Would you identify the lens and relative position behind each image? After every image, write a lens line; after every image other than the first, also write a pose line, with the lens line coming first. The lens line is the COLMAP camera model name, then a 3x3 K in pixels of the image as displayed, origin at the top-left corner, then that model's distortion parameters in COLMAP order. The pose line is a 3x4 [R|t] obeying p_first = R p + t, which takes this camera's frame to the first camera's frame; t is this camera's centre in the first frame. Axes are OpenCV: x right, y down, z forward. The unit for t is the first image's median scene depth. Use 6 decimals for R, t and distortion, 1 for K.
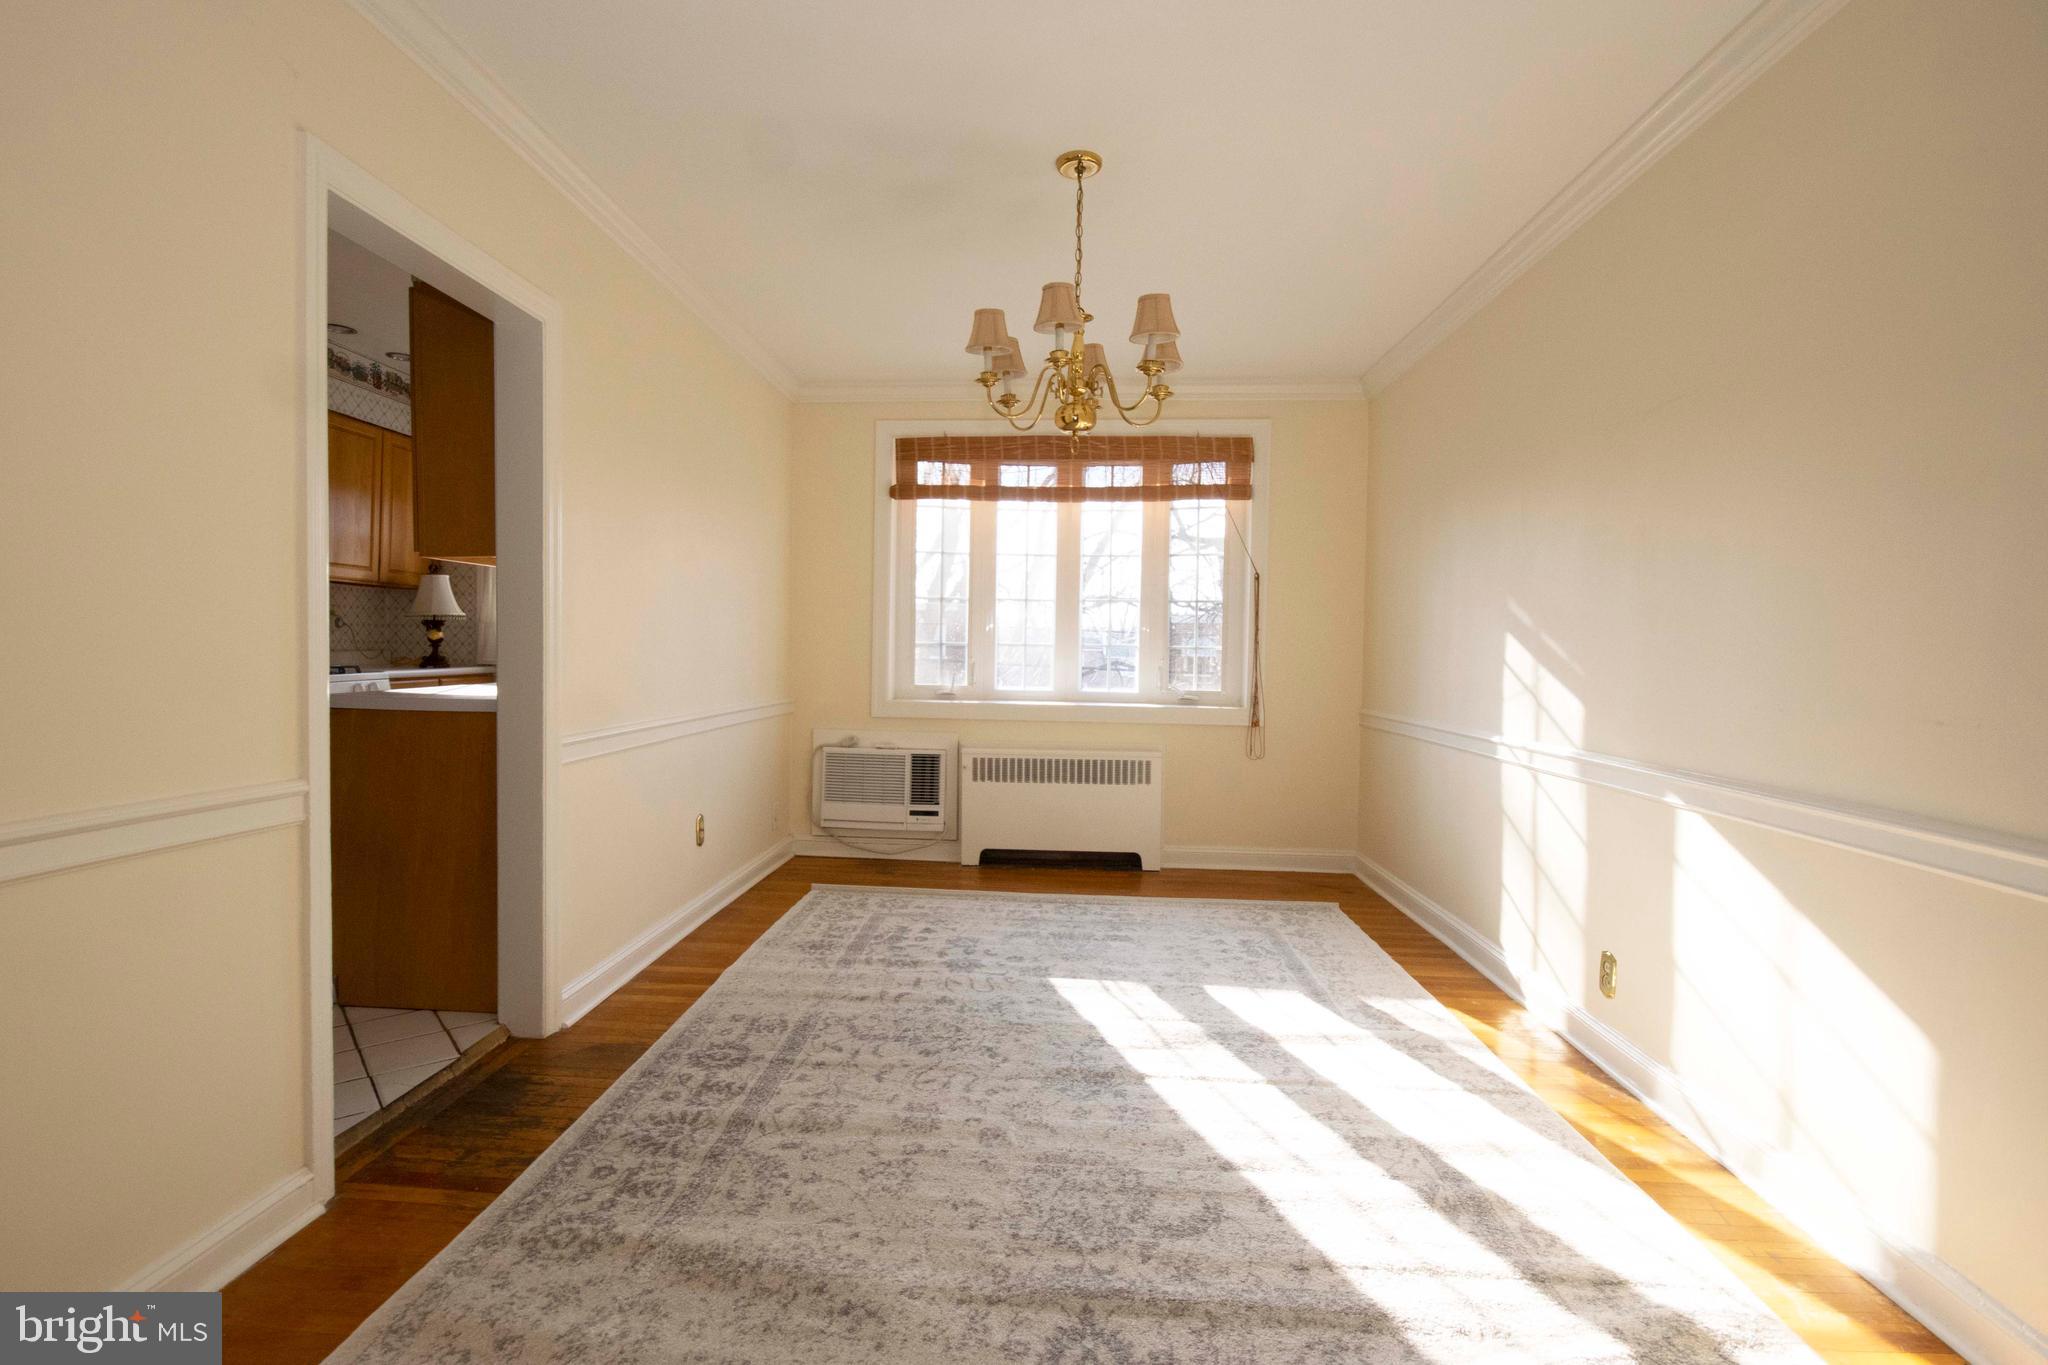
lens RADIAL K [[954.5, 0, 987.0], [0, 954.5, 679.7], [0, 0, 1]] dist [-0.000529, 0.000030]
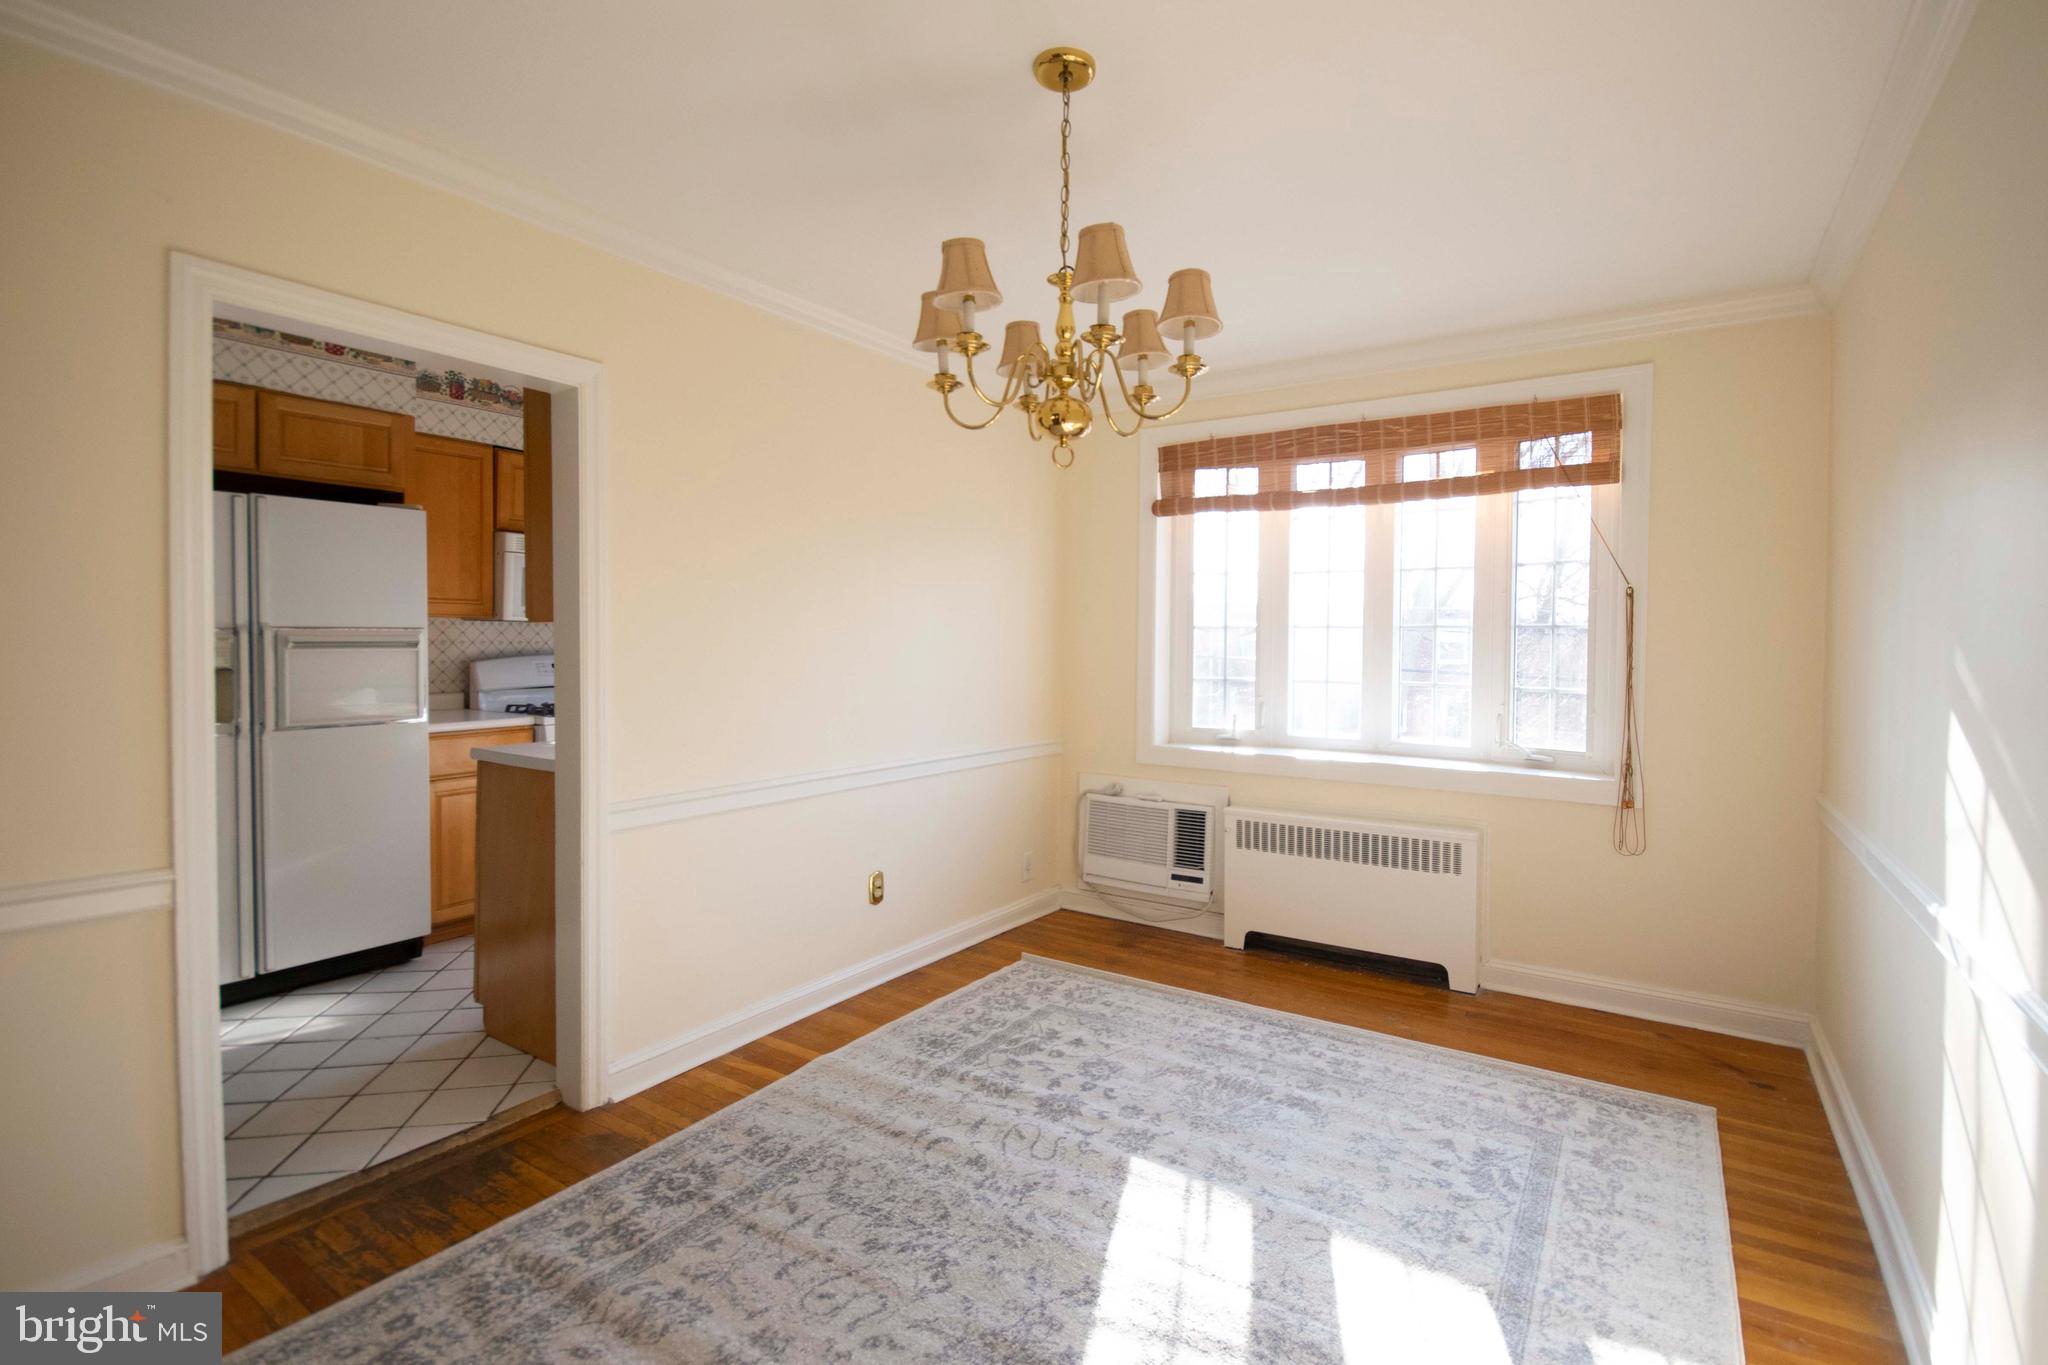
lens RADIAL K [[934.6, 0, 1065.8], [0, 934.6, 662.5], [0, 0, 1]] dist [-0.001665, -0.000029]
pose [[0.886717, 0.002205, -0.462308, 0.387443], [-0.009826, 0.999853, -0.014078, -0.071819], [0.462209, 0.017026, 0.886607, 0.341909]]
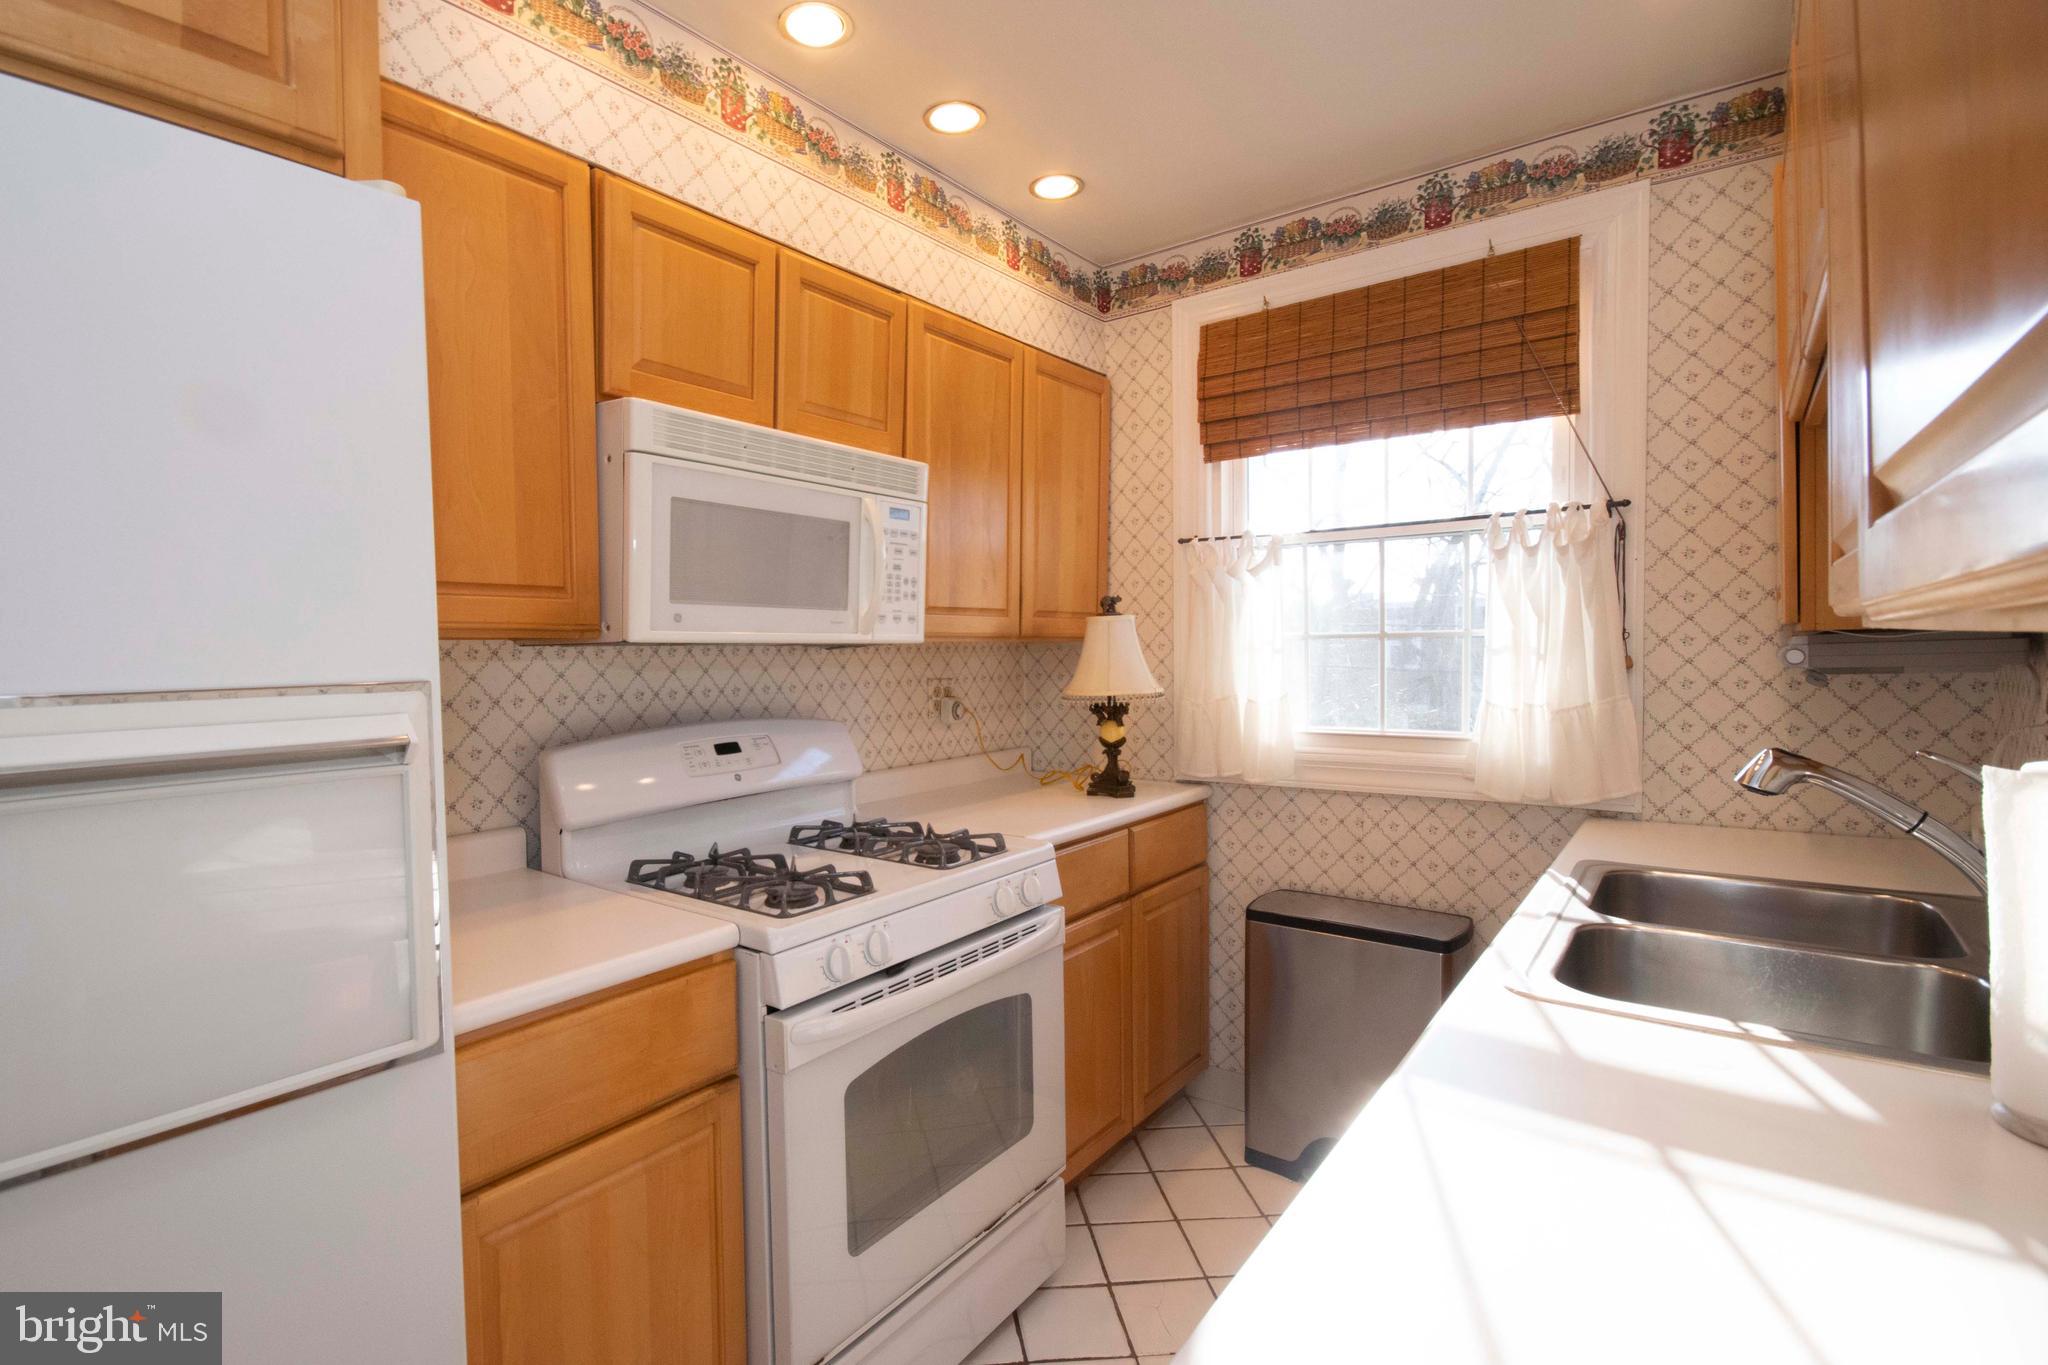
lens RADIAL K [[973.1, 0, 948.7], [0, 973.1, 689.6], [0, 0, 1]] dist [0.000255, 0.000052]
pose [[0.830789, -0.004550, -0.556570, -0.608479], [0.008855, 0.999948, 0.005043, -0.125560], [0.556518, -0.009118, 0.830786, 0.869627]]
